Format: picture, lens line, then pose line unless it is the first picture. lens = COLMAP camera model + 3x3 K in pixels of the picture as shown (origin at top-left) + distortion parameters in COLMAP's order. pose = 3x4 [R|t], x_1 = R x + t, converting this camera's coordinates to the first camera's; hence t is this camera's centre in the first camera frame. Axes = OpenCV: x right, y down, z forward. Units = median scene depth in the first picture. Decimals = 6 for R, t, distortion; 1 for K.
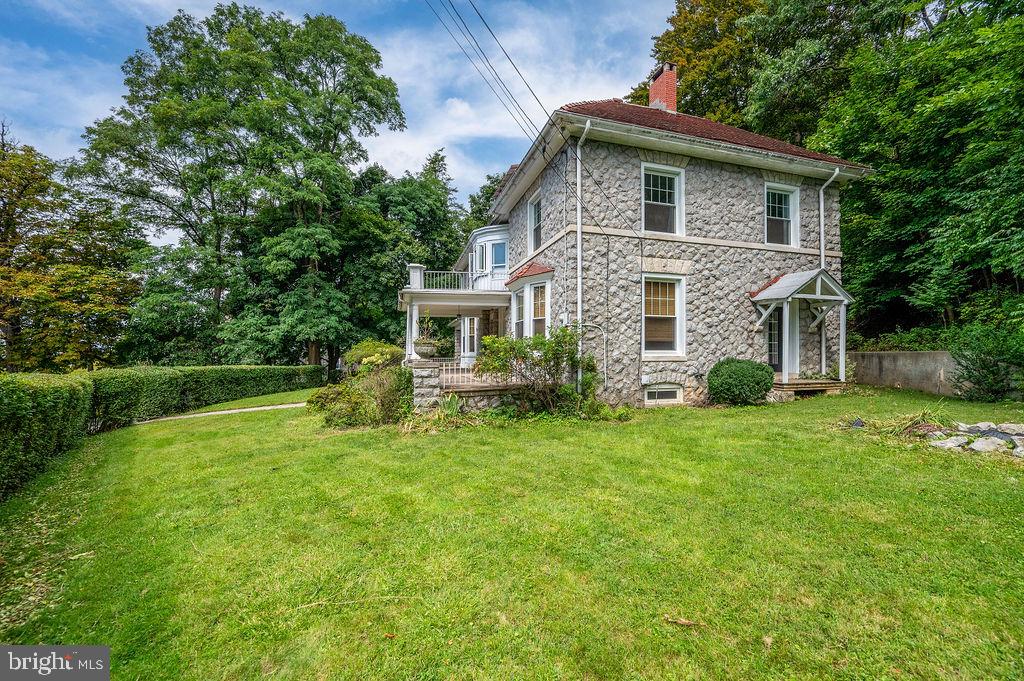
lens RADIAL K [[405.7, 0, 512.0], [0, 405.7, 340.5], [0, 0, 1]] dist [0.001823, 0.000165]
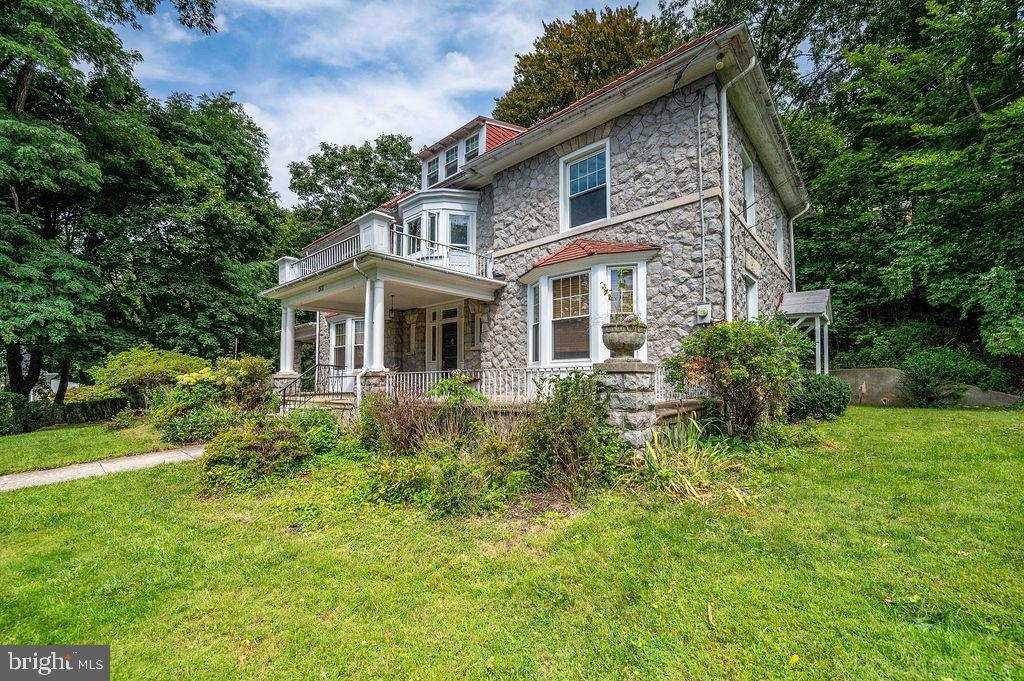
lens RADIAL K [[415.7, 0, 511.8], [0, 415.7, 360.8], [0, 0, 1]] dist [0.000483, 0.000033]
pose [[0.850941, 0.030916, 0.524350, -0.217000], [-0.020330, 0.999457, -0.025935, 0.024069], [-0.524868, 0.011410, 0.851107, 0.207863]]
